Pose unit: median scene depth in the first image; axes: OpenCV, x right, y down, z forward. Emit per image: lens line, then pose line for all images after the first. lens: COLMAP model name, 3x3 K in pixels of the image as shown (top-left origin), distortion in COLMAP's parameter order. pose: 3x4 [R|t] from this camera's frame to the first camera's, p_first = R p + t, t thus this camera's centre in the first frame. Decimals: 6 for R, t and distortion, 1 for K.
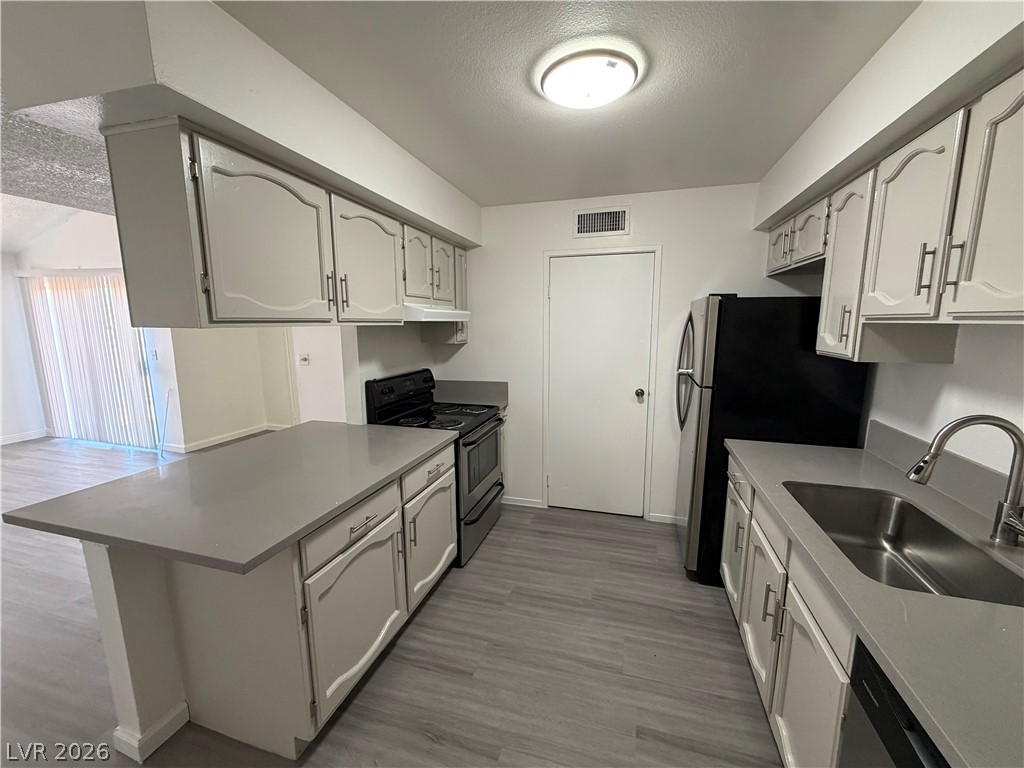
lens RADIAL K [[408.7, 0, 512.3], [0, 408.7, 385.1], [0, 0, 1]] dist [-0.000437, 0.000173]
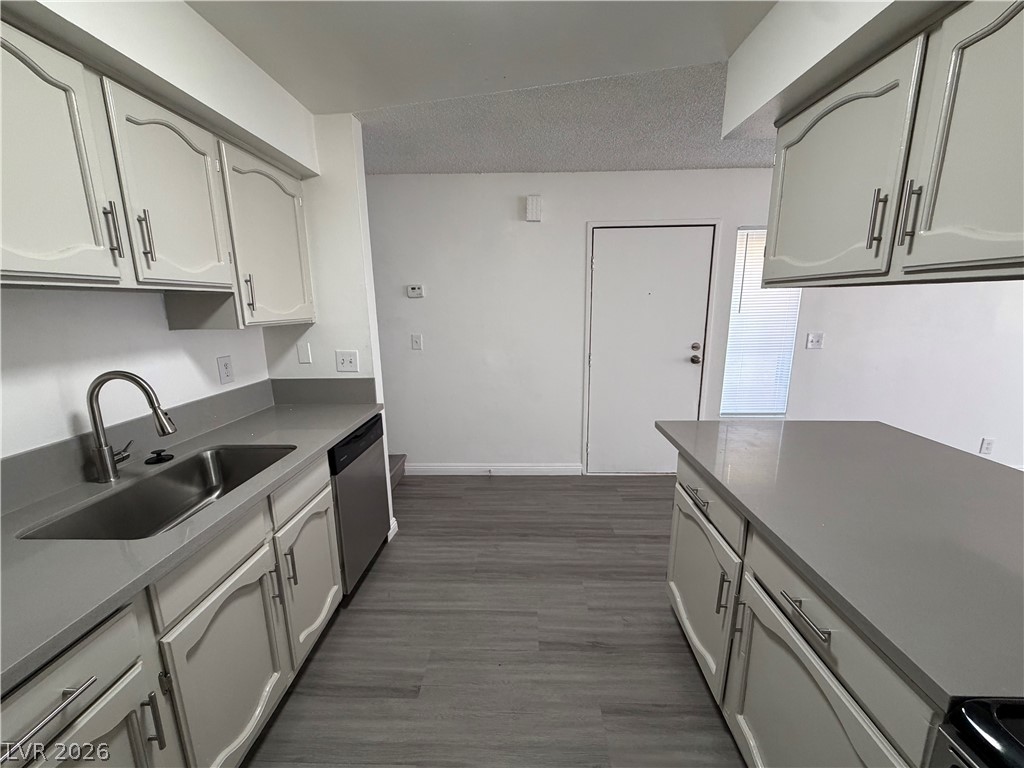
lens RADIAL K [[408.7, 0, 530.0], [0, 408.7, 380.1], [0, 0, 1]] dist [-0.000437, 0.000173]
pose [[0.966261, -0.054328, 0.251771, 0.009781], [0.042945, 0.997801, 0.050493, -0.003368], [-0.253960, -0.037977, 0.966469, 0.177105]]
